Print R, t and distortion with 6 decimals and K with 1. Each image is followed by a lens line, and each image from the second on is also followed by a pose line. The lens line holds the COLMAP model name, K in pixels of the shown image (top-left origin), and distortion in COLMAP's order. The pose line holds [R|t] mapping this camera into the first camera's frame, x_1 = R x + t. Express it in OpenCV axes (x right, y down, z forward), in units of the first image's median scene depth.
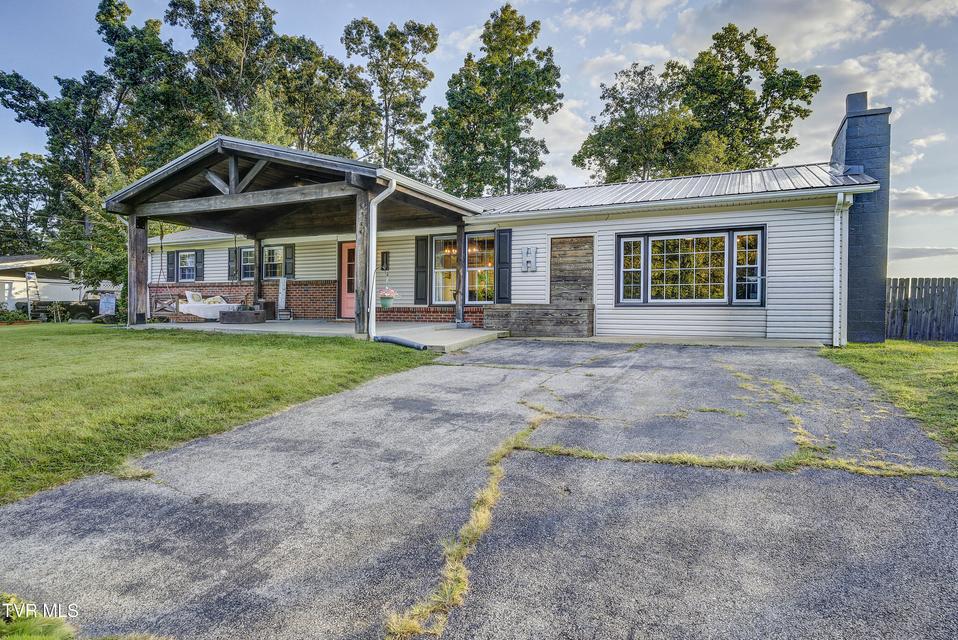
lens RADIAL K [[527.4, 0, 479.0], [0, 527.4, 320.0], [0, 0, 1]] dist [0.004274, 0.001098]
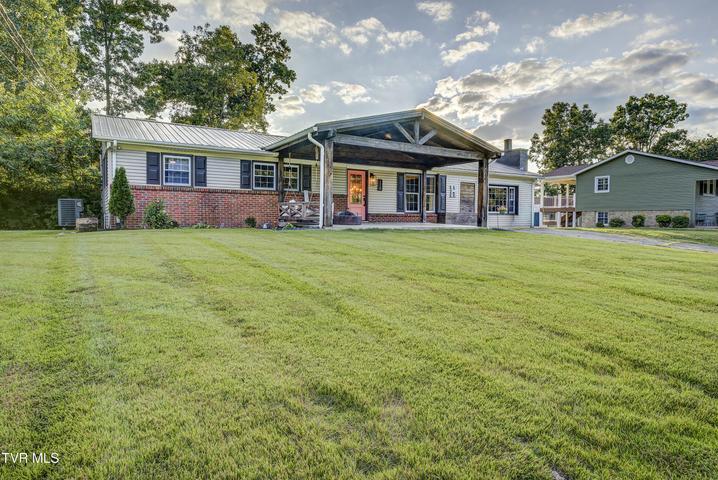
lens RADIAL K [[432.8, 0, 359.0], [0, 432.8, 240.0], [0, 0, 1]] dist [0.016109, -0.001334]
pose [[0.539420, -0.044740, 0.840848, -1.203493], [0.012092, 0.998896, 0.045392, -0.003696], [-0.841950, -0.014317, 0.539365, 0.301661]]
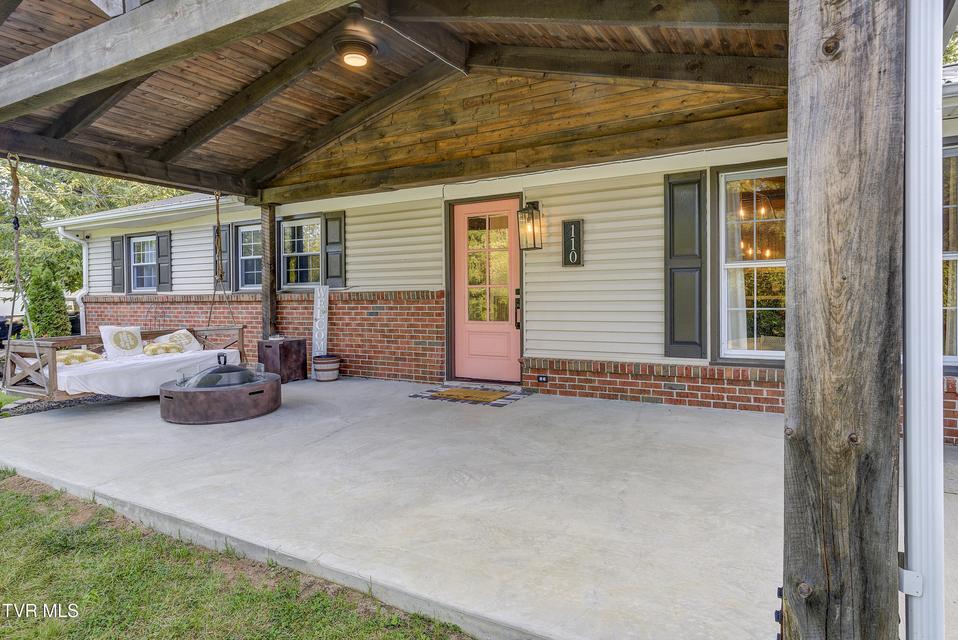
lens RADIAL K [[559.3, 0, 481.6], [0, 559.3, 303.6], [0, 0, 1]] dist [0.017301, -0.000040]
pose [[0.997023, -0.019097, -0.074706, -0.194440], [0.018892, 0.999816, -0.003456, -0.059743], [0.074758, 0.002035, 0.997200, 0.519158]]
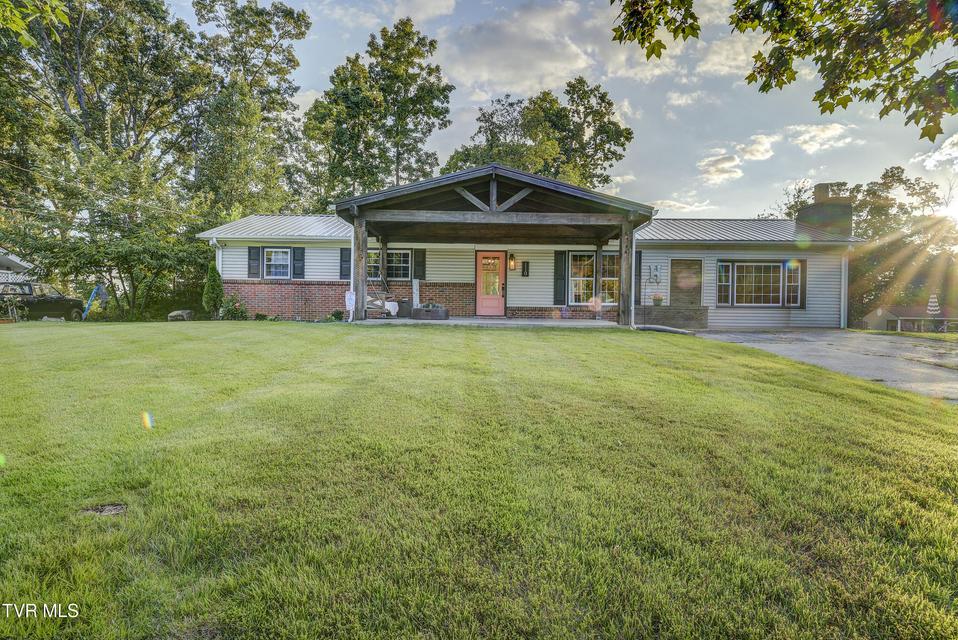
lens RADIAL K [[548.2, 0, 479.0], [0, 548.2, 320.0], [0, 0, 1]] dist [0.020177, 0.000306]
pose [[0.905300, 0.002109, 0.424767, -0.731925], [0.002193, 0.999951, -0.009639, 0.016113], [-0.424766, 0.009657, 0.905252, -0.089621]]
